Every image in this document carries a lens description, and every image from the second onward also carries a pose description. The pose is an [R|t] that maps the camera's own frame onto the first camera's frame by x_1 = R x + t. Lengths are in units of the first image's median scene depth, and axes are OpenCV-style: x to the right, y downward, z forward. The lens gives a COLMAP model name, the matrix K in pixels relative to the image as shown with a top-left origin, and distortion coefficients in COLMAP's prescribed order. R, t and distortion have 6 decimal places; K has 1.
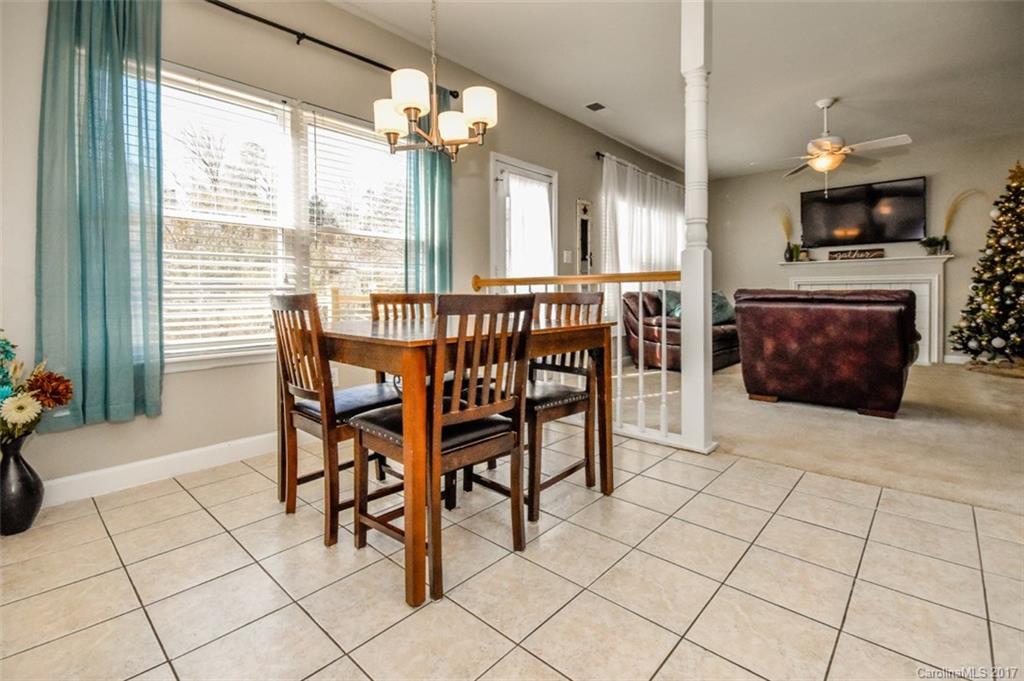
lens RADIAL K [[470.3, 0, 514.0], [0, 470.3, 297.5], [0, 0, 1]] dist [-0.000646, -0.009652]
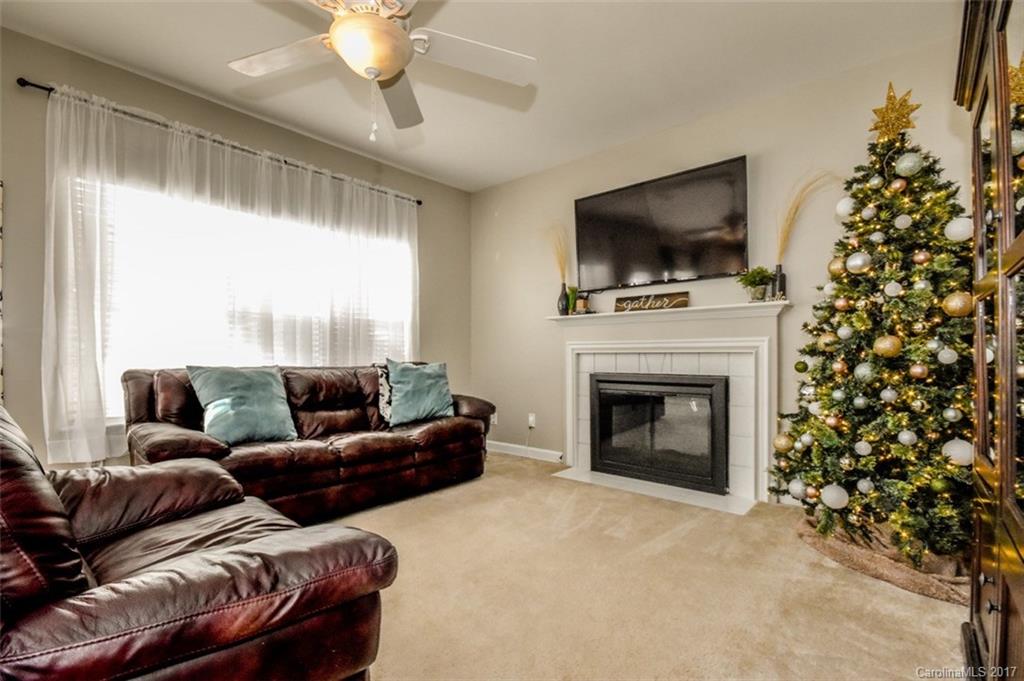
lens RADIAL K [[470.7, 0, 512.1], [0, 470.7, 353.4], [0, 0, 1]] dist [-0.002270, -0.000185]
pose [[0.999797, 0.006754, 0.018976, 0.607410], [-0.006525, 0.999906, -0.012097, -0.022967], [-0.019056, 0.011971, 0.999747, 0.470786]]
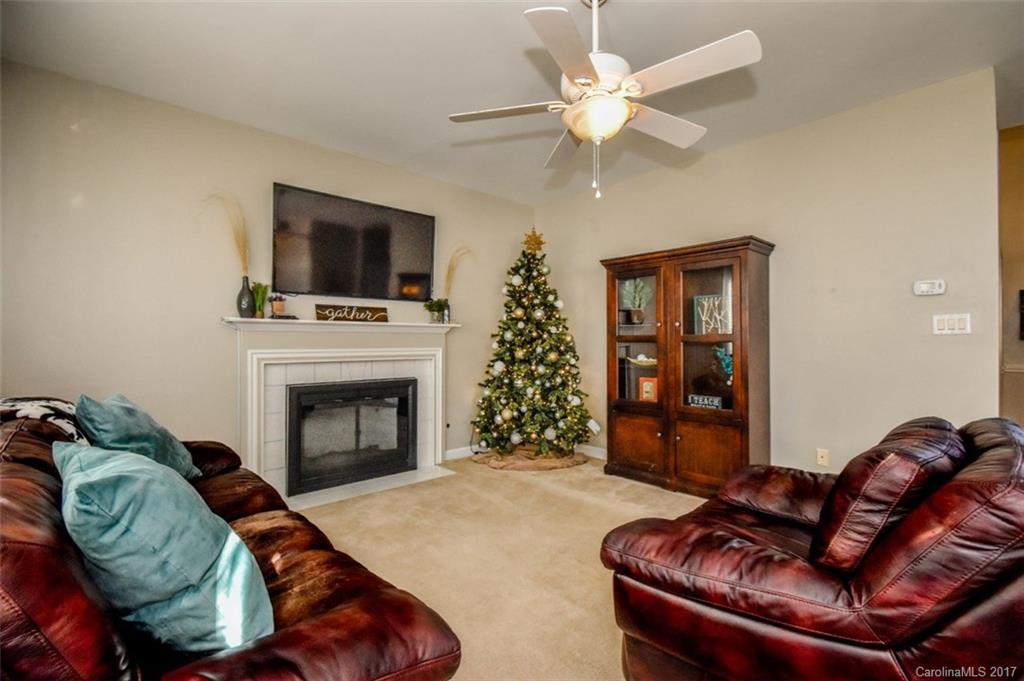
lens RADIAL K [[459.1, 0, 512.0], [0, 459.1, 340.5], [0, 0, 1]] dist [0.000417, -0.000040]
pose [[0.082859, 0.010804, 0.996503, 0.165200], [0.008579, 0.999896, -0.011554, -0.052972], [-0.996524, 0.009506, 0.082758, 0.825234]]
